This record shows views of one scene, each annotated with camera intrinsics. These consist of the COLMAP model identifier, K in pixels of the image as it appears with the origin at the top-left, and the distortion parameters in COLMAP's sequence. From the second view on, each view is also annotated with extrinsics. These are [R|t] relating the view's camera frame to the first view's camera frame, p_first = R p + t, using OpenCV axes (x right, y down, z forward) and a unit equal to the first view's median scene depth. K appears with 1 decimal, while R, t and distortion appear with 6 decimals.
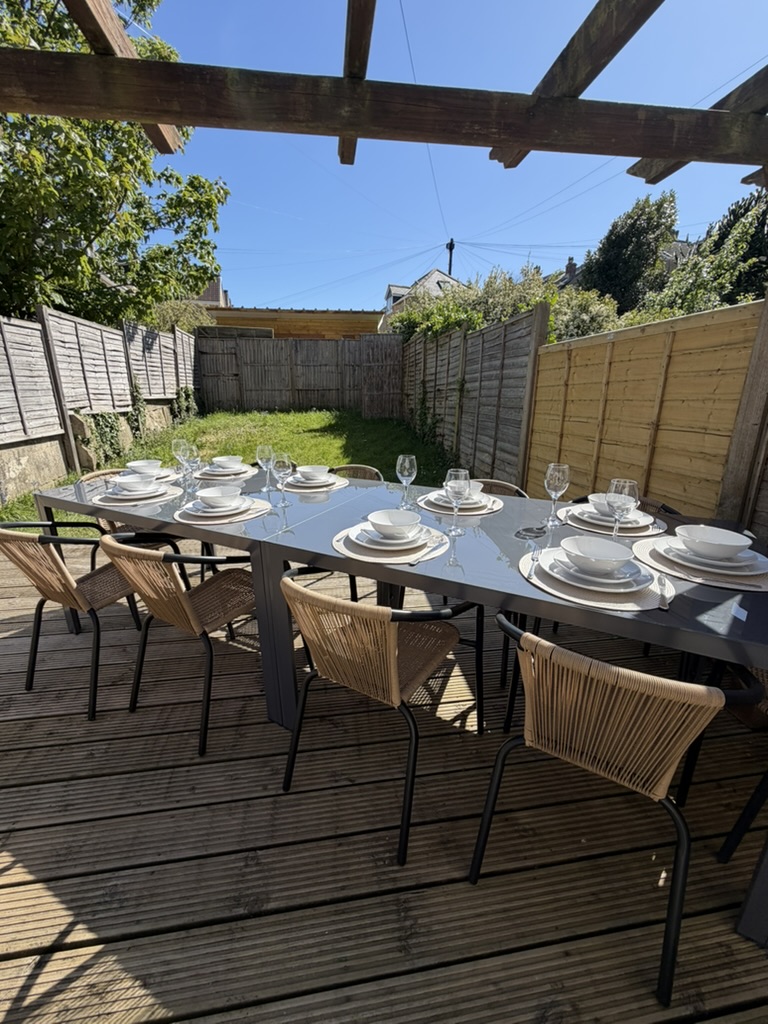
lens RADIAL K [[408.2, 0, 375.9], [0, 408.2, 513.2], [0, 0, 1]] dist [-0.002601, 0.000198]
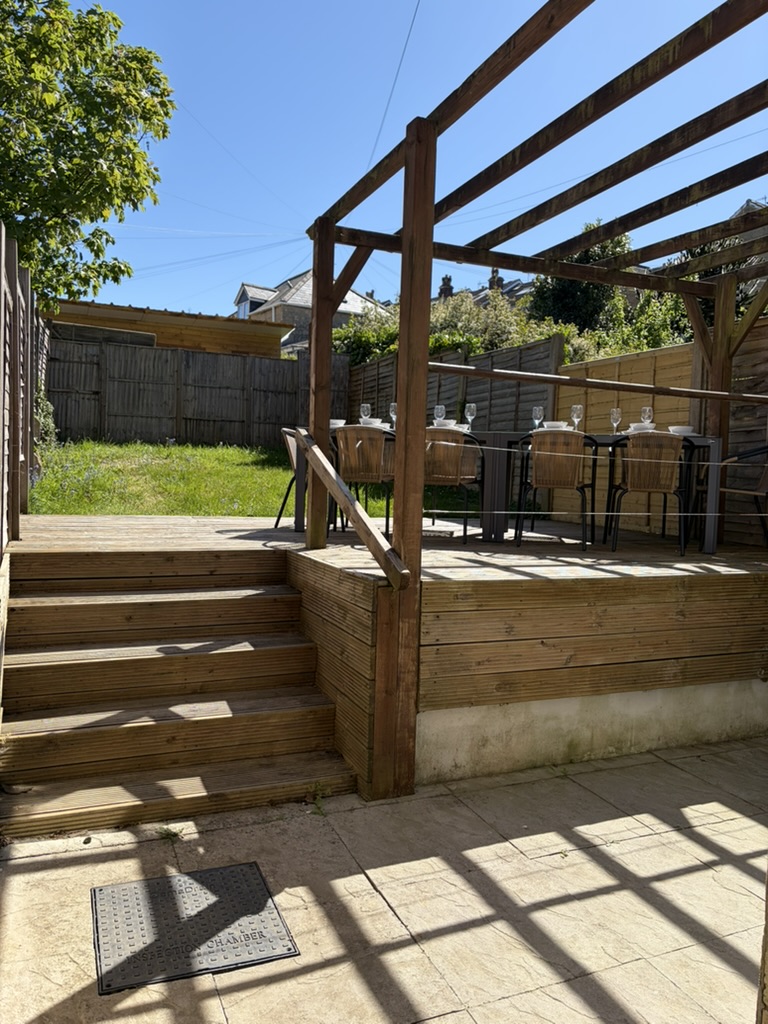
lens RADIAL K [[762.6, 0, 387.3], [0, 762.6, 511.2], [0, 0, 1]] dist [0.025393, -0.014880]
pose [[0.960768, 0.013327, 0.277033, -0.231275], [0.048347, 0.975504, -0.214601, 0.154485], [-0.273107, 0.219576, 0.936589, -0.292757]]
